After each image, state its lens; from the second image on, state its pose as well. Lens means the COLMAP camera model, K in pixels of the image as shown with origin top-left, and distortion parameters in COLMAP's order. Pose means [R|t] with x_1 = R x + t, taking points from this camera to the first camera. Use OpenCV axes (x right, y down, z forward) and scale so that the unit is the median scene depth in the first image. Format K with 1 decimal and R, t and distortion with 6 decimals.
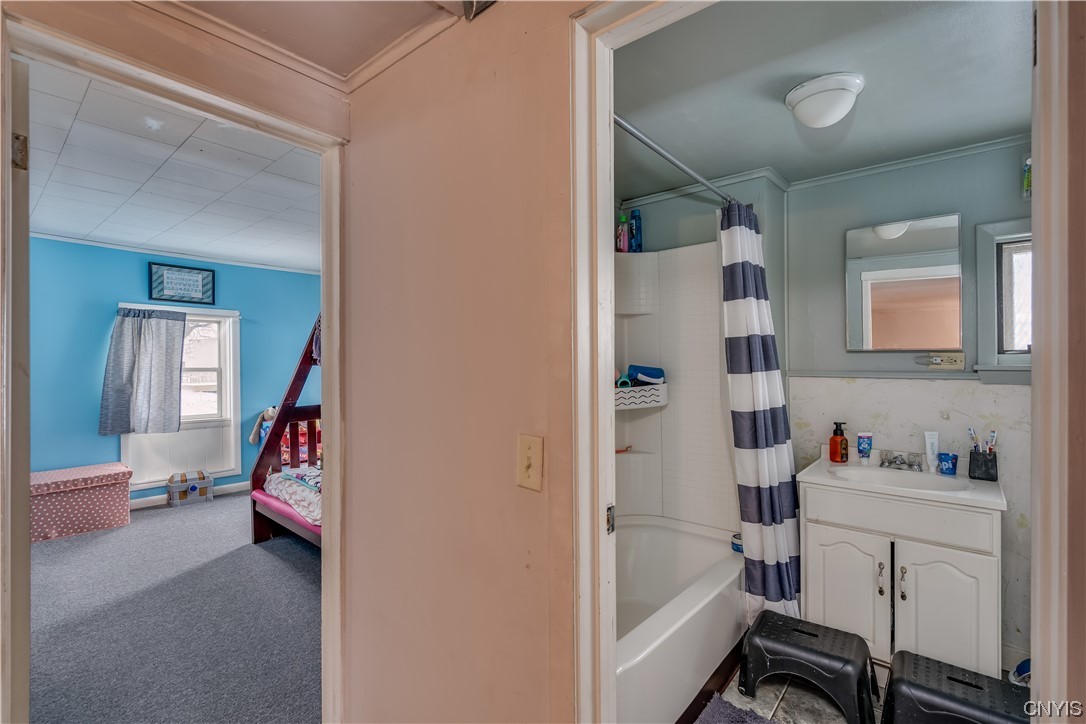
lens RADIAL K [[495.4, 0, 542.7], [0, 495.4, 369.0], [0, 0, 1]] dist [-0.004564, 0.000098]
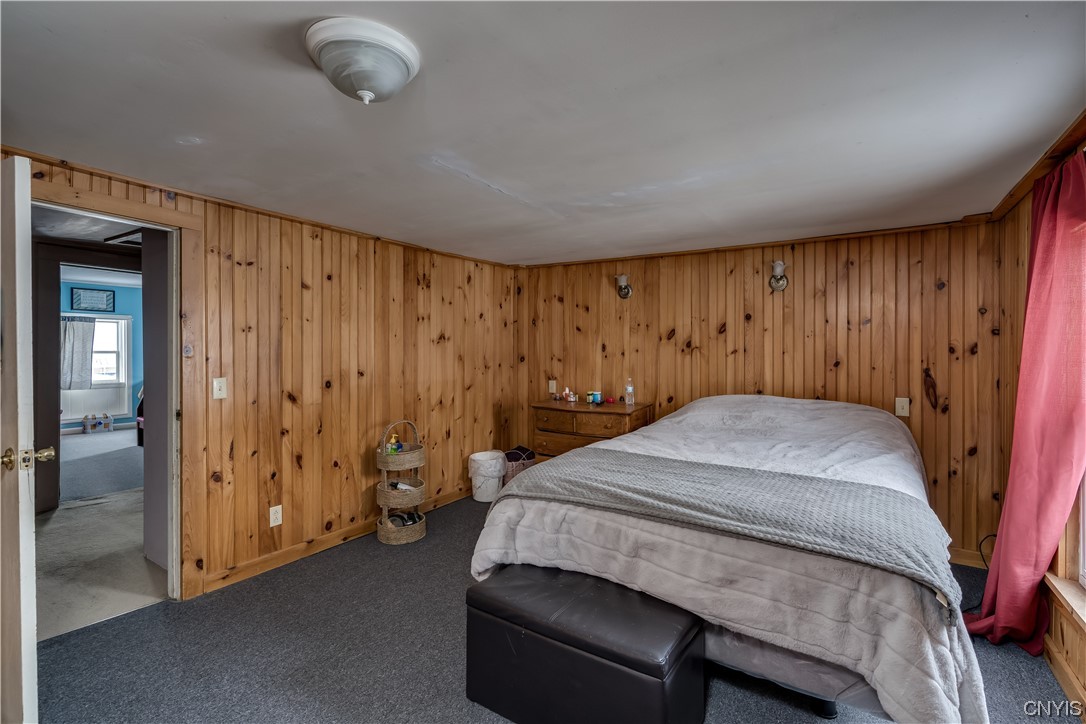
lens RADIAL K [[495.4, 0, 542.2], [0, 495.4, 350.3], [0, 0, 1]] dist [-0.004564, 0.000098]
pose [[0.990659, 0.004939, 0.136274, 0.556381], [-0.004795, 0.999988, -0.001382, -0.009751], [-0.136279, 0.000716, 0.990670, -0.874958]]
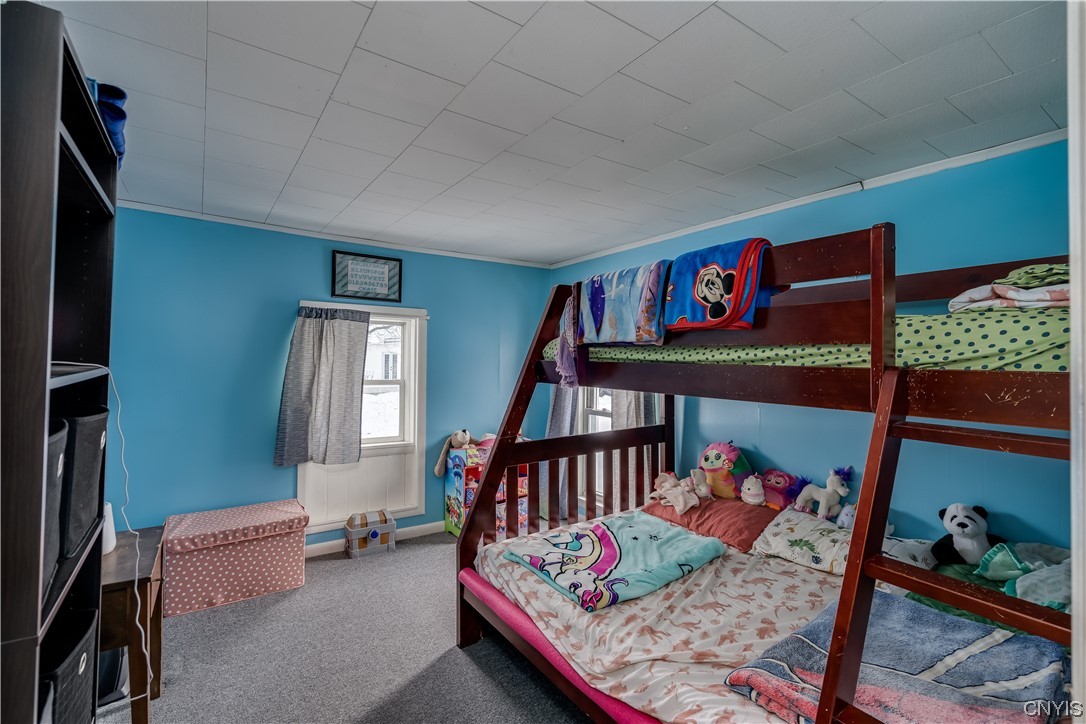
lens RADIAL K [[495.4, 0, 542.2], [0, 495.4, 355.8], [0, 0, 1]] dist [-0.004564, 0.000098]
pose [[0.967911, 0.002993, -0.251277, -0.258109], [-0.011709, 0.999380, -0.033199, -0.019954], [0.251022, 0.035076, 0.967346, 0.303620]]
